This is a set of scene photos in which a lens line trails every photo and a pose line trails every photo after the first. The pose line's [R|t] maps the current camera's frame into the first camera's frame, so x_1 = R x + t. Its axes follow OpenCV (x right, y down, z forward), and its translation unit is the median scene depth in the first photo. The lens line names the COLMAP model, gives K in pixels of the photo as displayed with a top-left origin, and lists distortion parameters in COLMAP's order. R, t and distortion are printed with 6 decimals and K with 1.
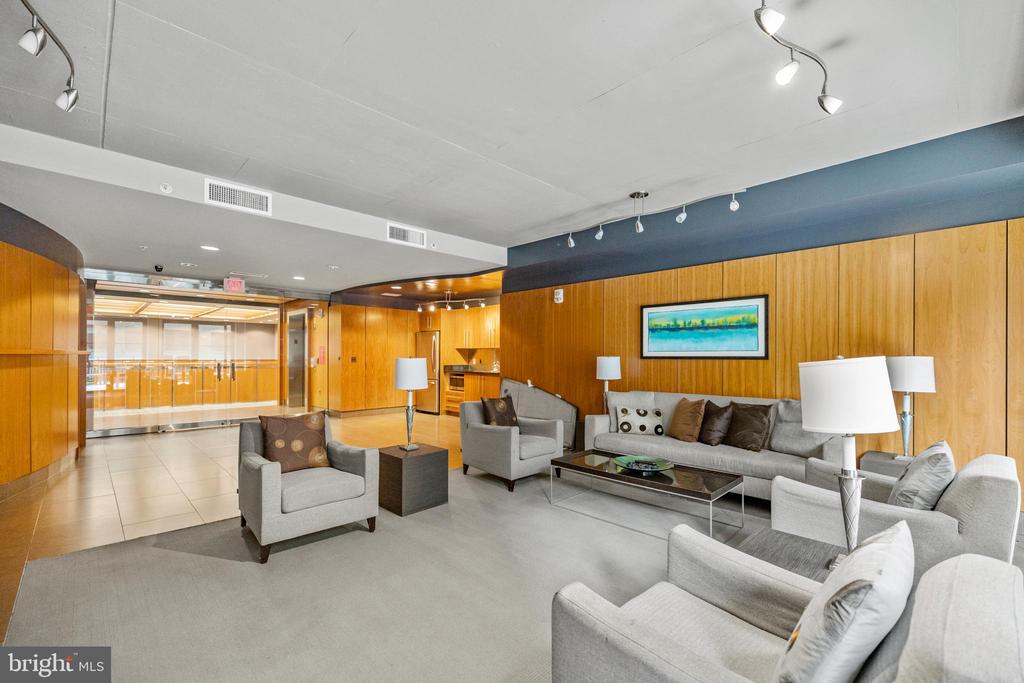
lens RADIAL K [[435.6, 0, 496.3], [0, 435.6, 348.2], [0, 0, 1]] dist [0.001115, 0.000241]
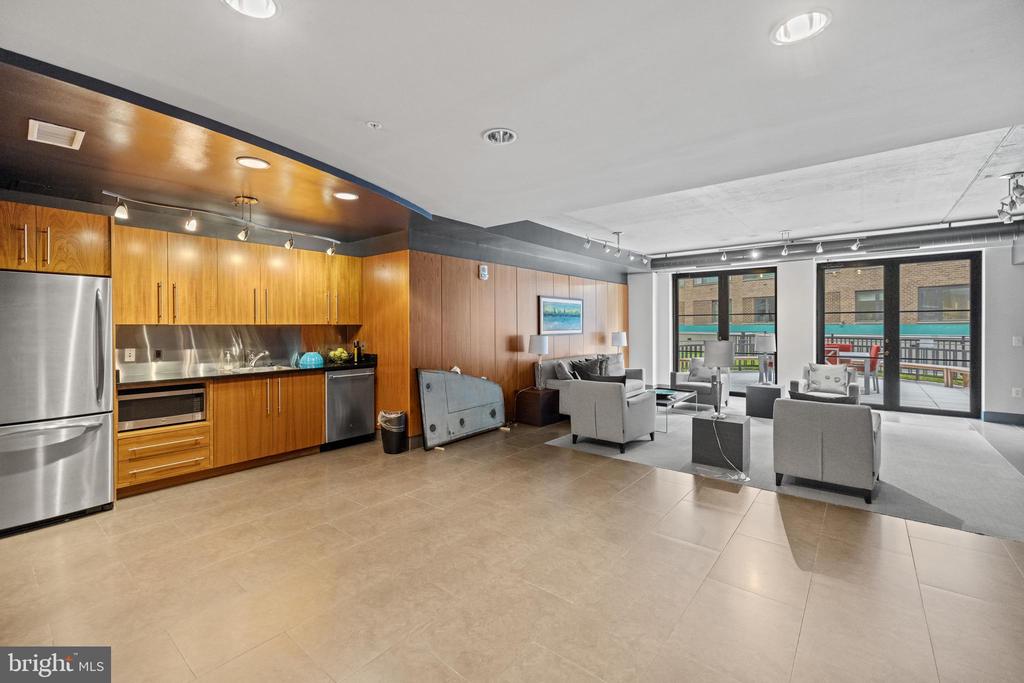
lens RADIAL K [[435.6, 0, 496.3], [0, 435.6, 348.2], [0, 0, 1]] dist [0.001115, 0.000241]
pose [[-0.112831, -0.056154, 0.992026, -0.952550], [-0.013993, 0.998393, 0.054923, -0.009870], [-0.993516, -0.007684, -0.113435, 1.285910]]
